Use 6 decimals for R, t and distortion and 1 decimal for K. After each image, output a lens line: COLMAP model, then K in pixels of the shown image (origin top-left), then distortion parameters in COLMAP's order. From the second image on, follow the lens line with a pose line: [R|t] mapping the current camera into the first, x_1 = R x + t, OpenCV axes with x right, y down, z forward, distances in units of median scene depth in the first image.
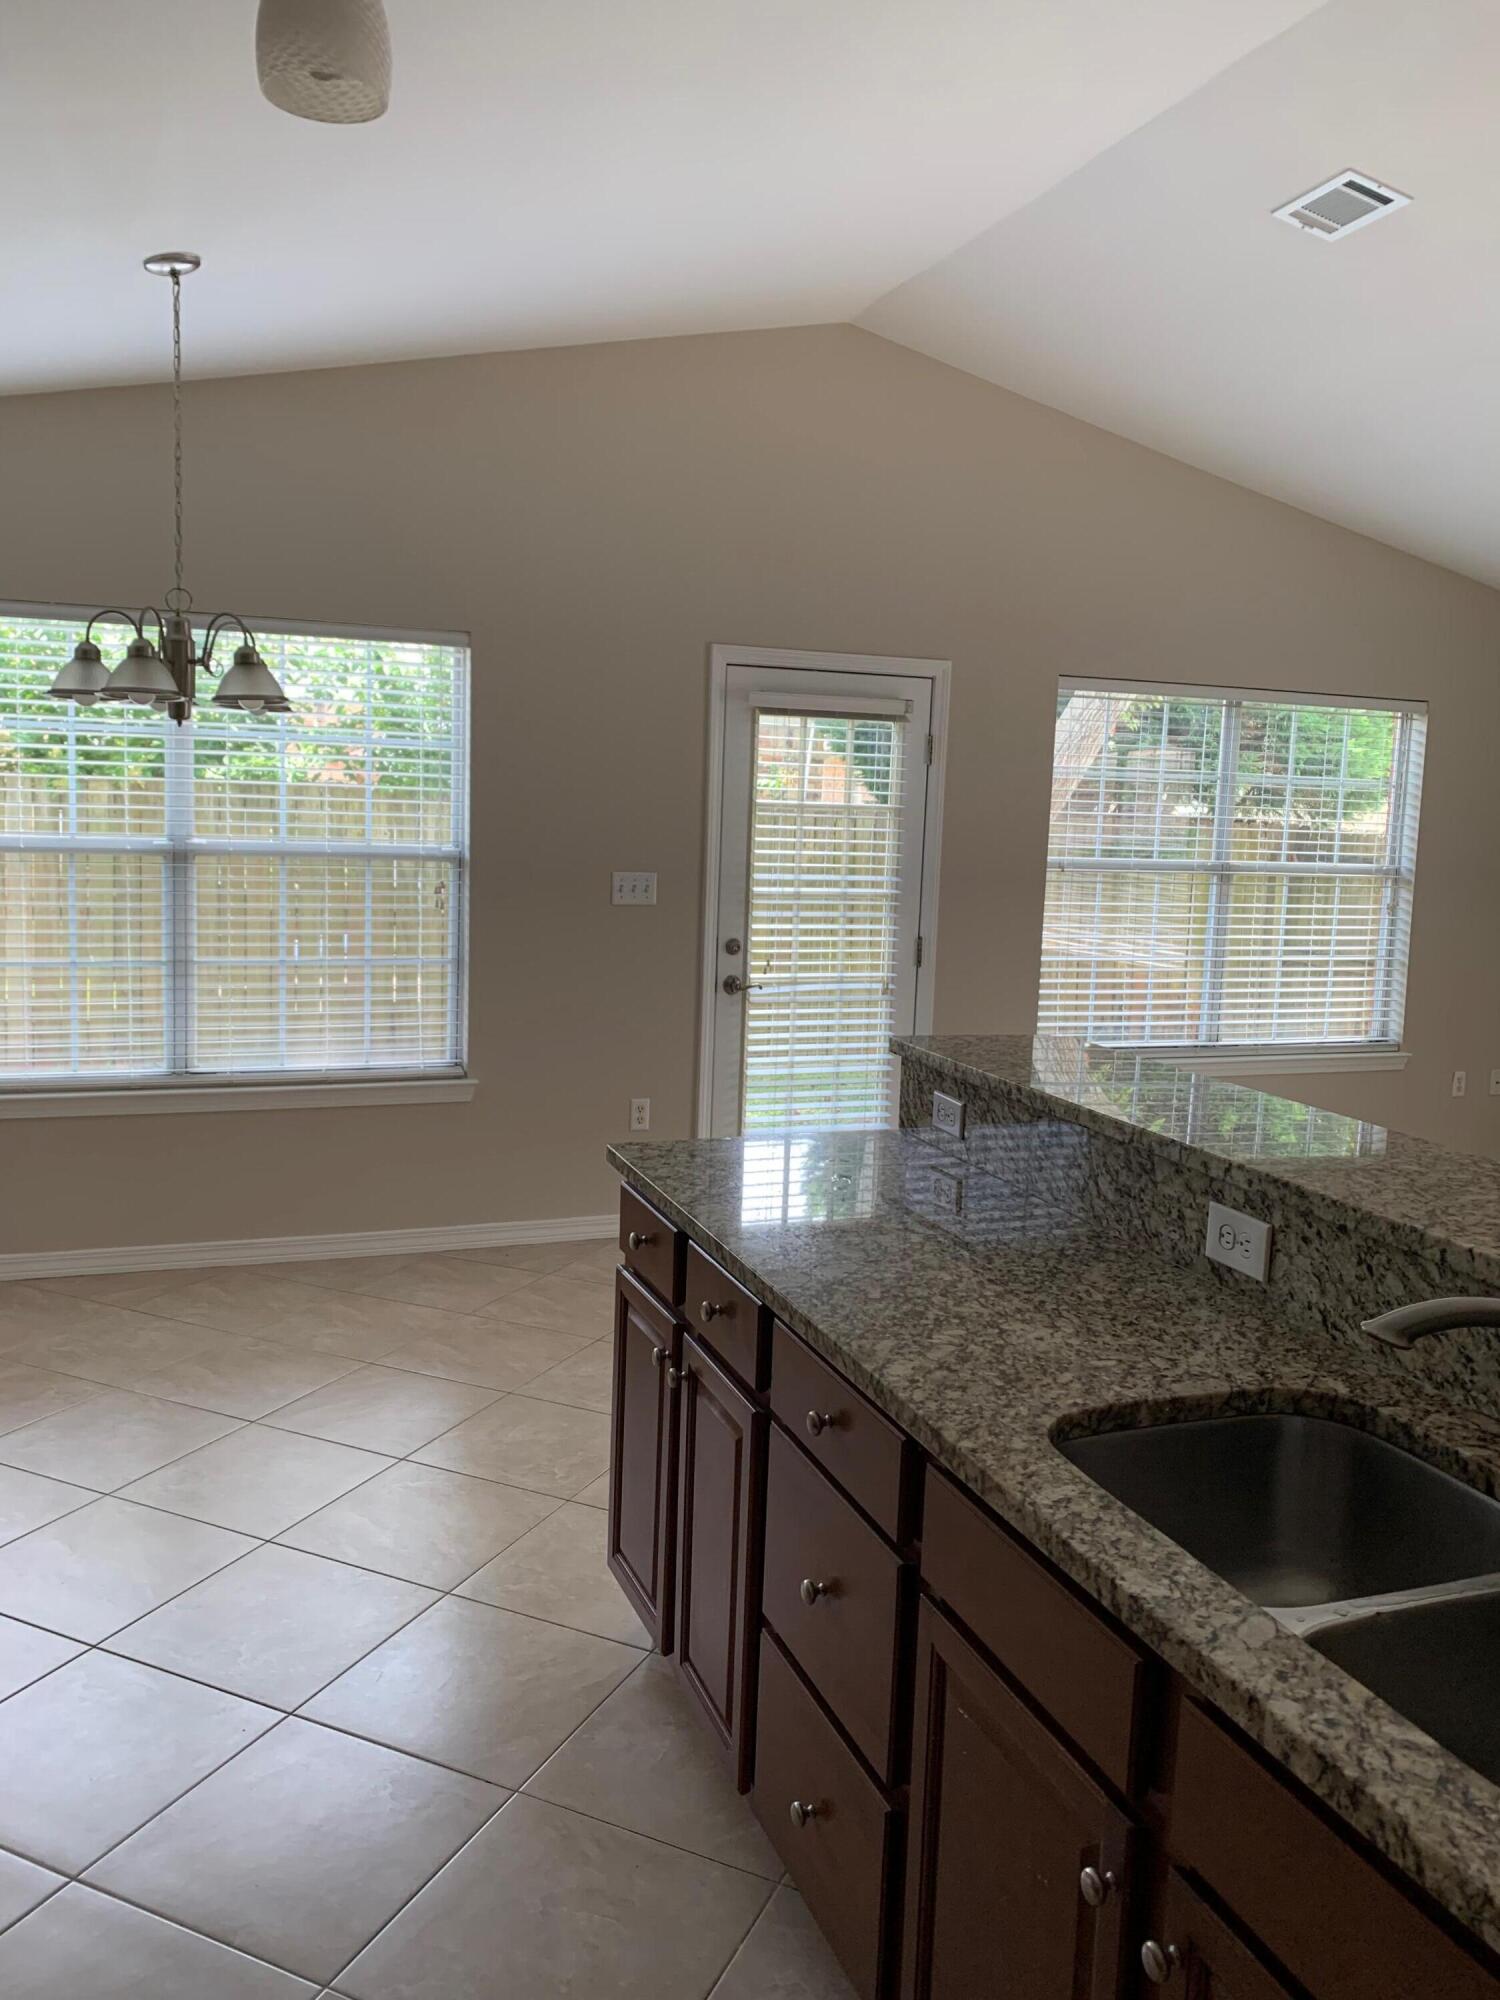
lens RADIAL K [[1530.0, 0, 755.8], [0, 1530.0, 990.6], [0, 0, 1]] dist [0.146132, -0.331134]
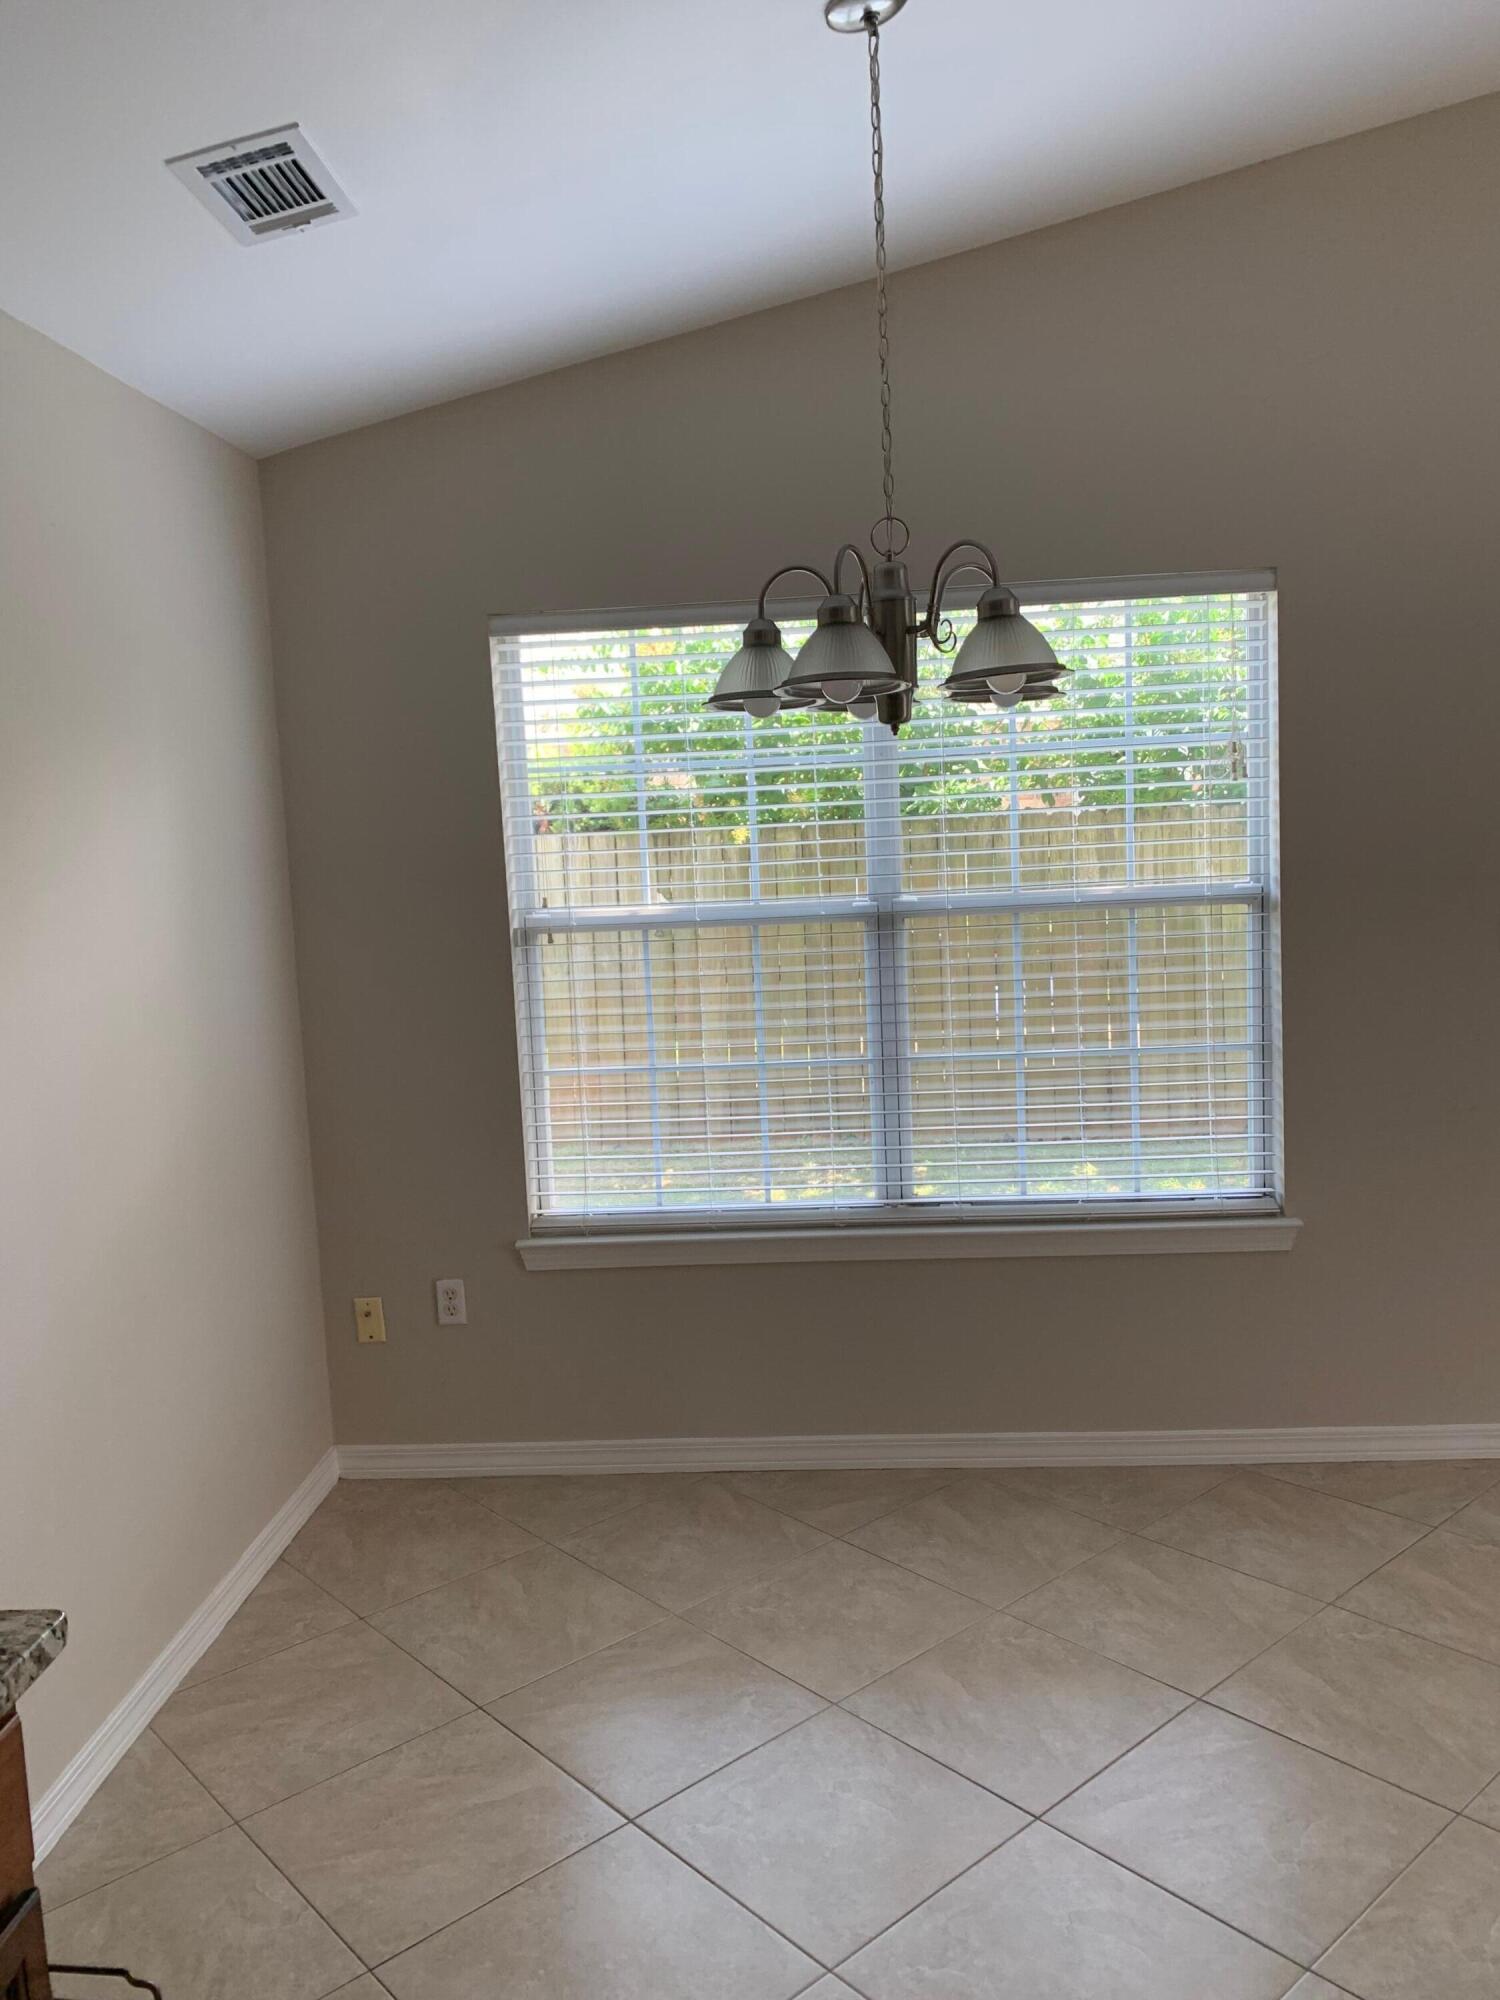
lens RADIAL K [[1533.2, 0, 747.5], [0, 1533.2, 941.0], [0, 0, 1]] dist [0.080905, 0.000299]
pose [[0.908634, -0.047630, -0.414869, -0.130842], [0.028082, 0.998194, -0.053096, -0.041268], [0.416649, 0.036594, 0.908331, 0.314128]]
